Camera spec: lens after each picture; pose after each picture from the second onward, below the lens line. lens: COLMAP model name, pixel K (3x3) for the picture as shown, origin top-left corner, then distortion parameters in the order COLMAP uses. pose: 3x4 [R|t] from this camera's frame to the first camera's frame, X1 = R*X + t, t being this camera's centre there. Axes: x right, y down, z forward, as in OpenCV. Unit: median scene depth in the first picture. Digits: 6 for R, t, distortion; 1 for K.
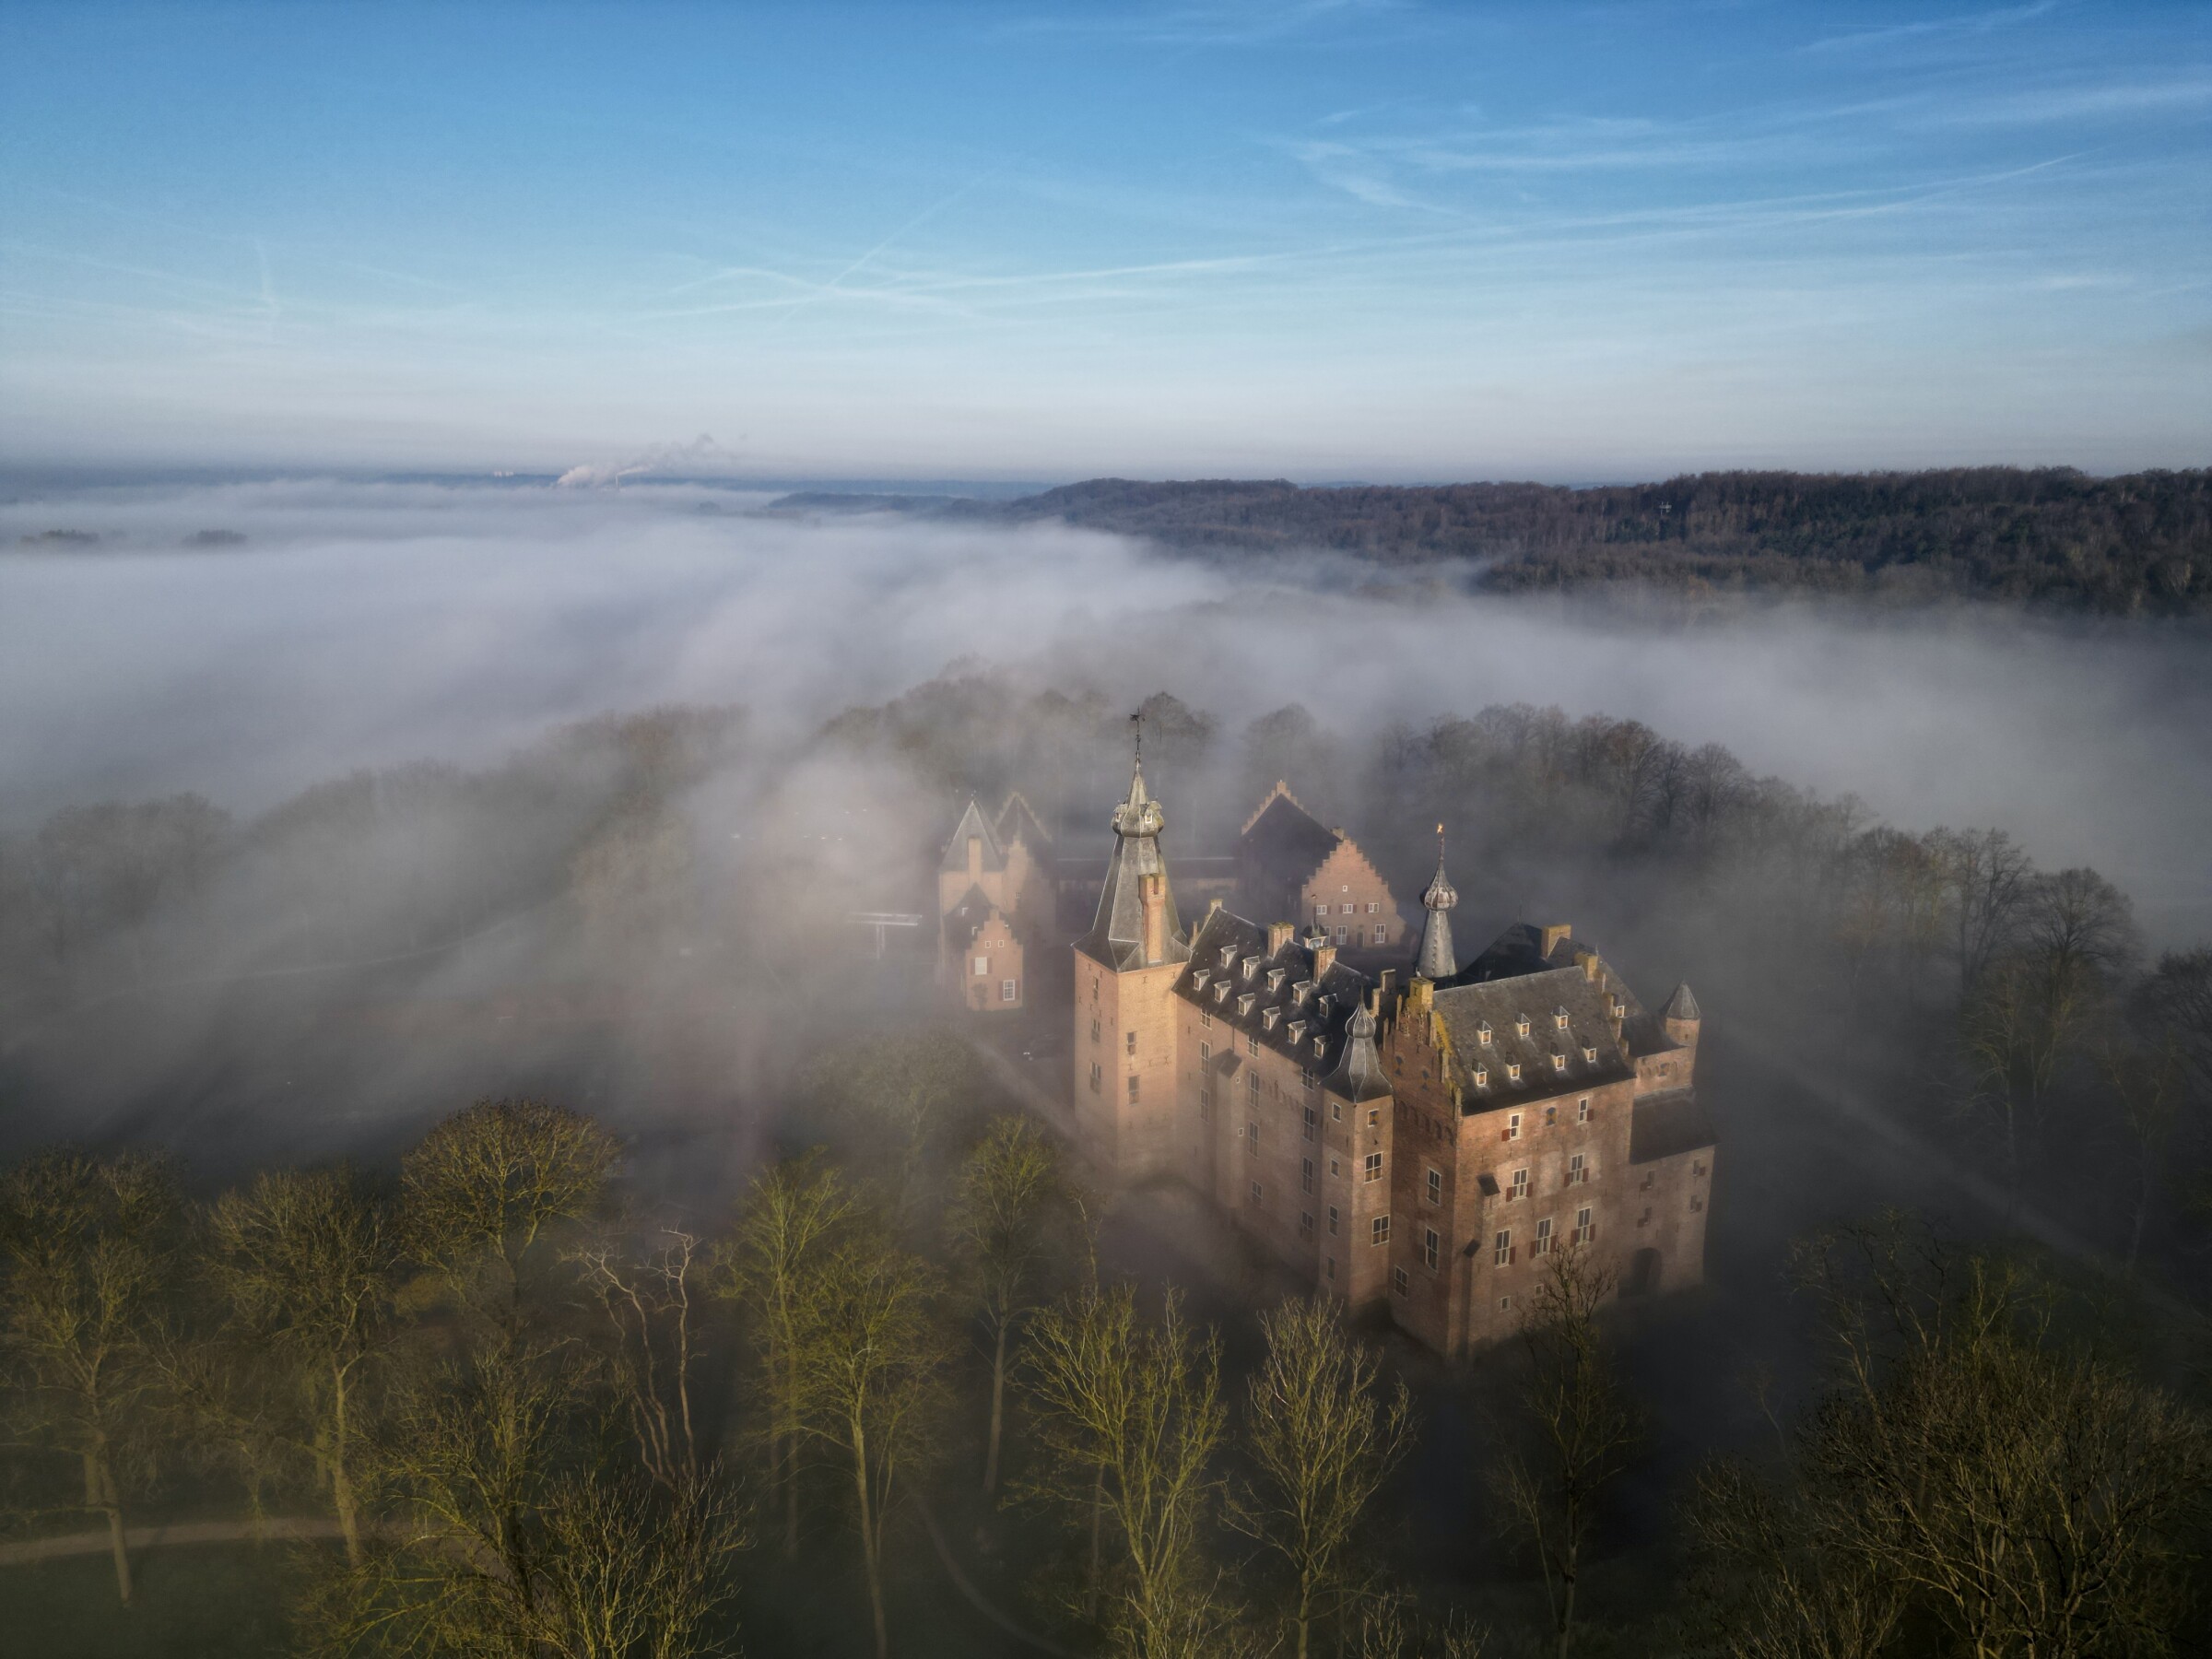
lens RADIAL K [[1464.3, 0, 1106.0], [0, 1464.3, 829.5], [0, 0, 1]] dist [0.110565, -0.121155]
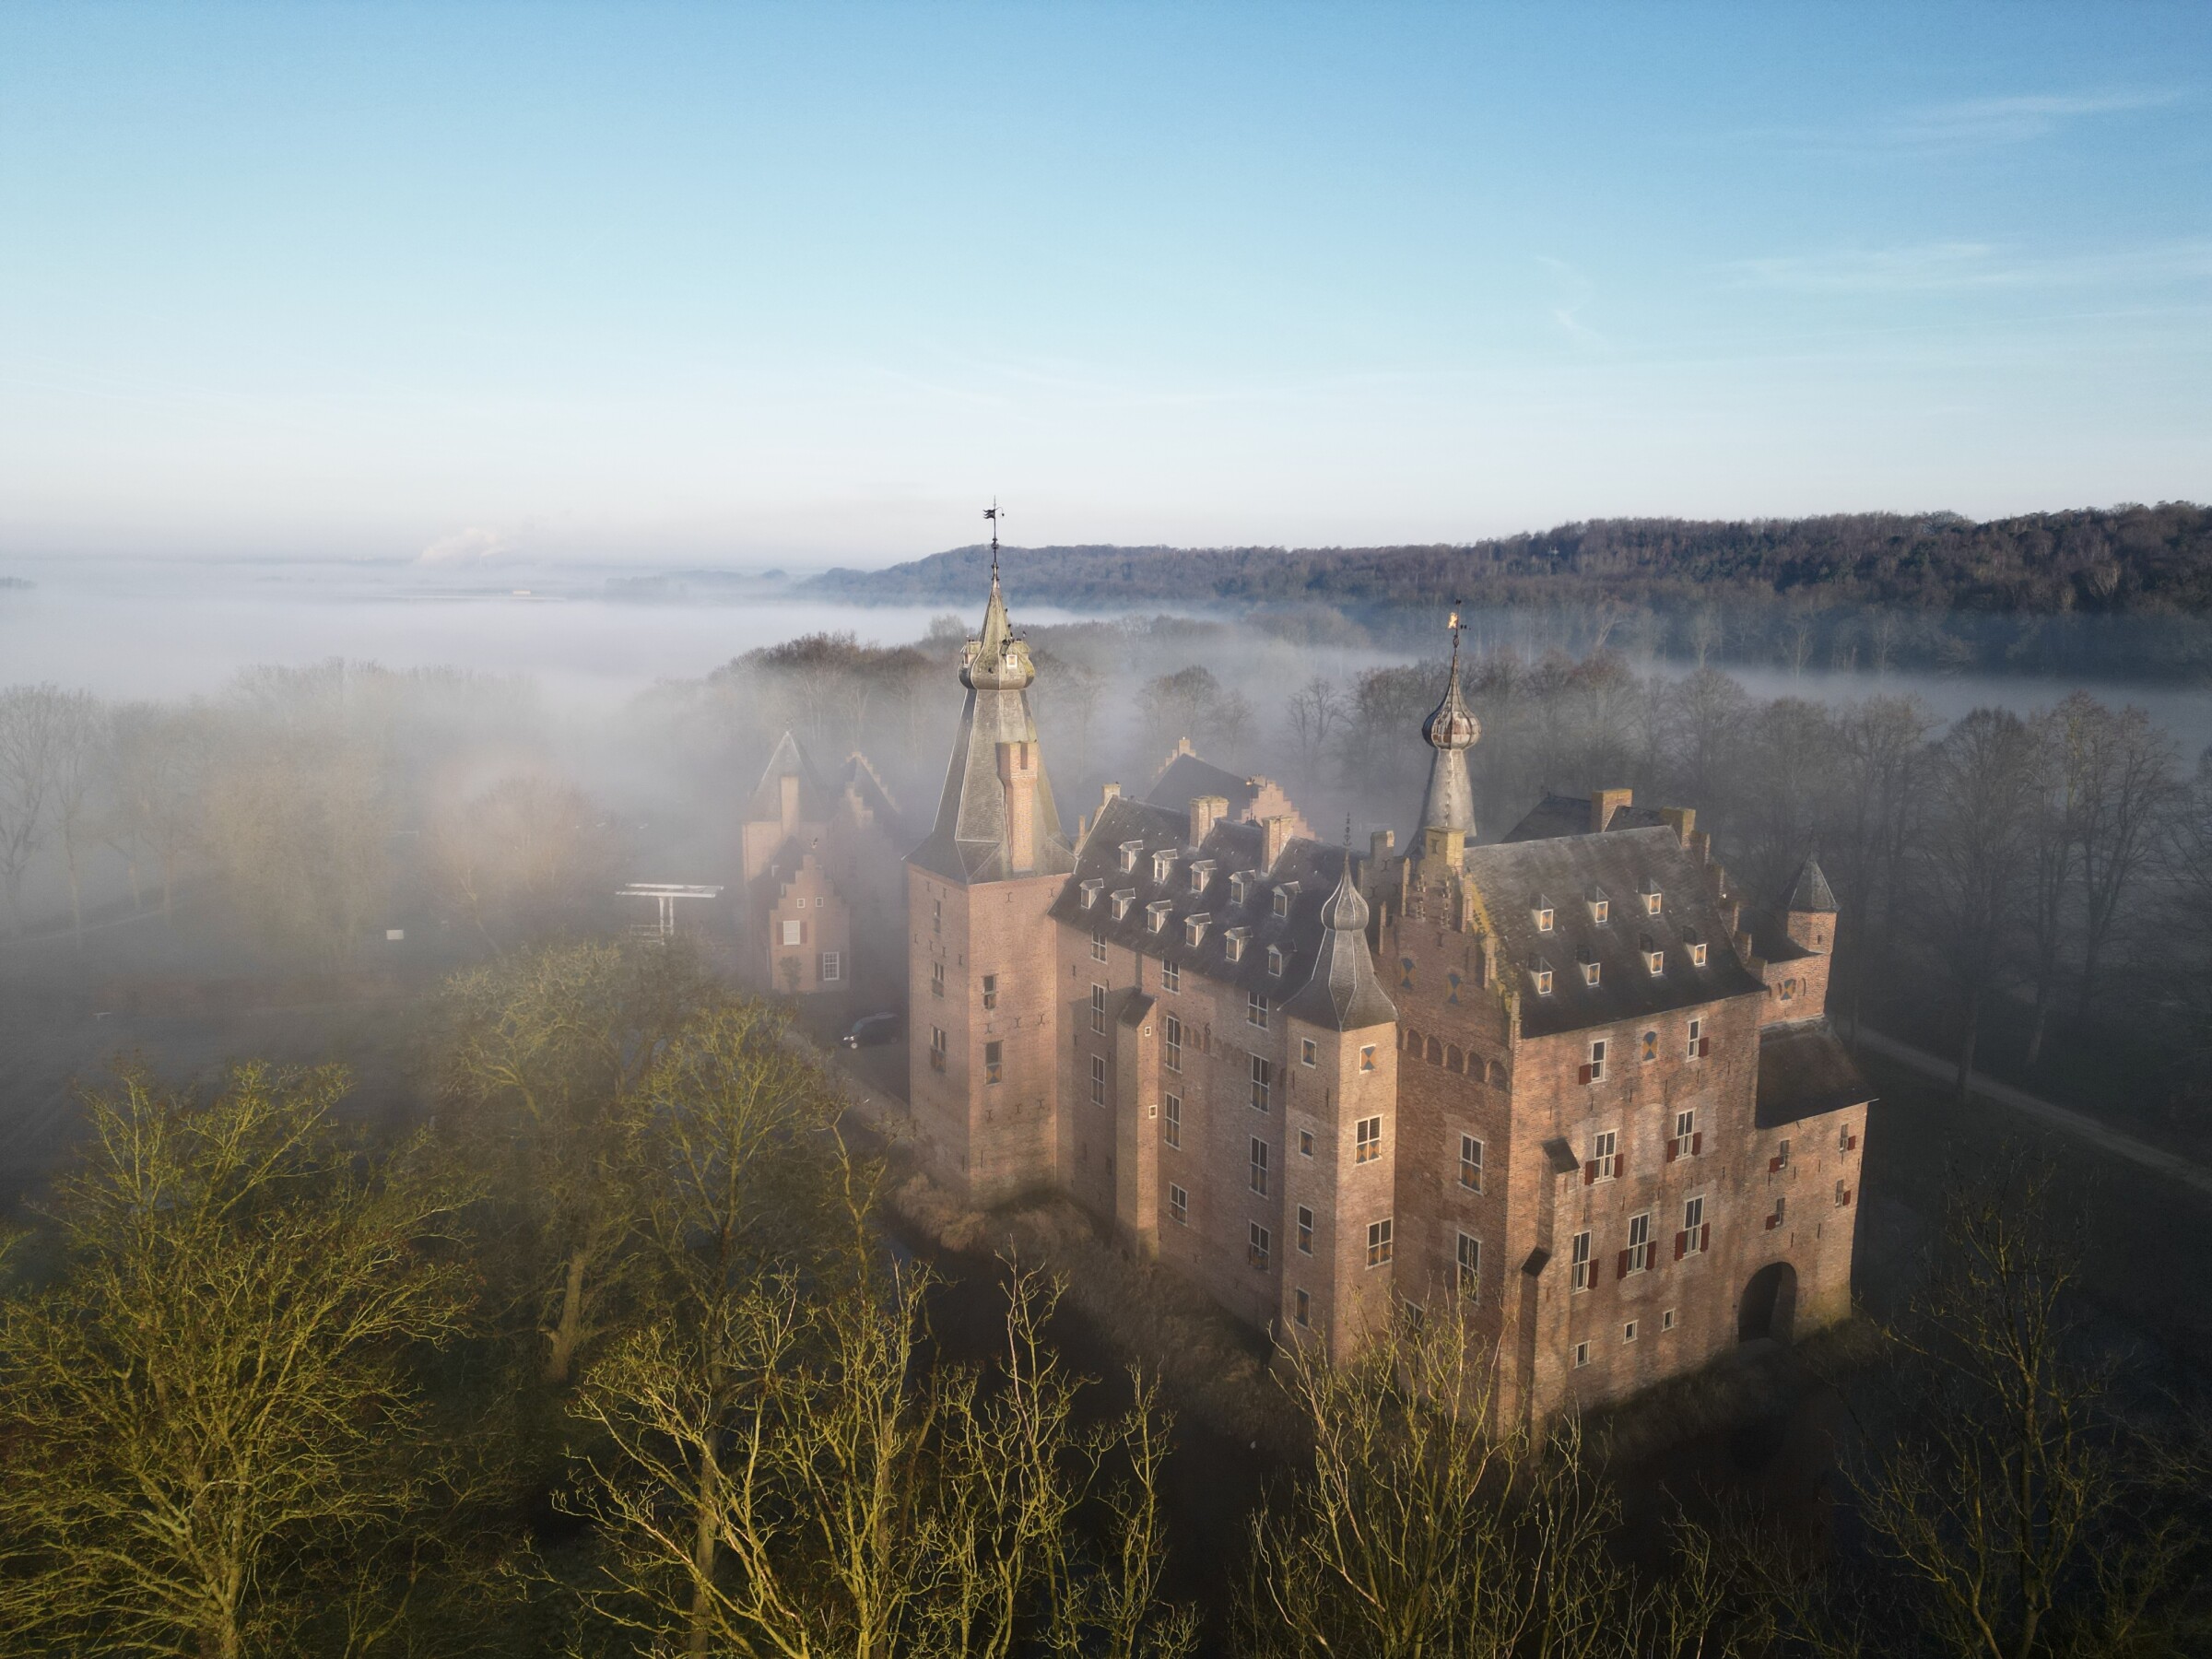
lens RADIAL K [[1464.3, 0, 1106.0], [0, 1464.3, 829.5], [0, 0, 1]] dist [0.110565, -0.121155]
pose [[0.996871, -0.006647, 0.078765, 0.020546], [0.011441, 0.998098, -0.060569, 0.127154], [-0.078213, 0.061280, 0.995051, 0.358188]]
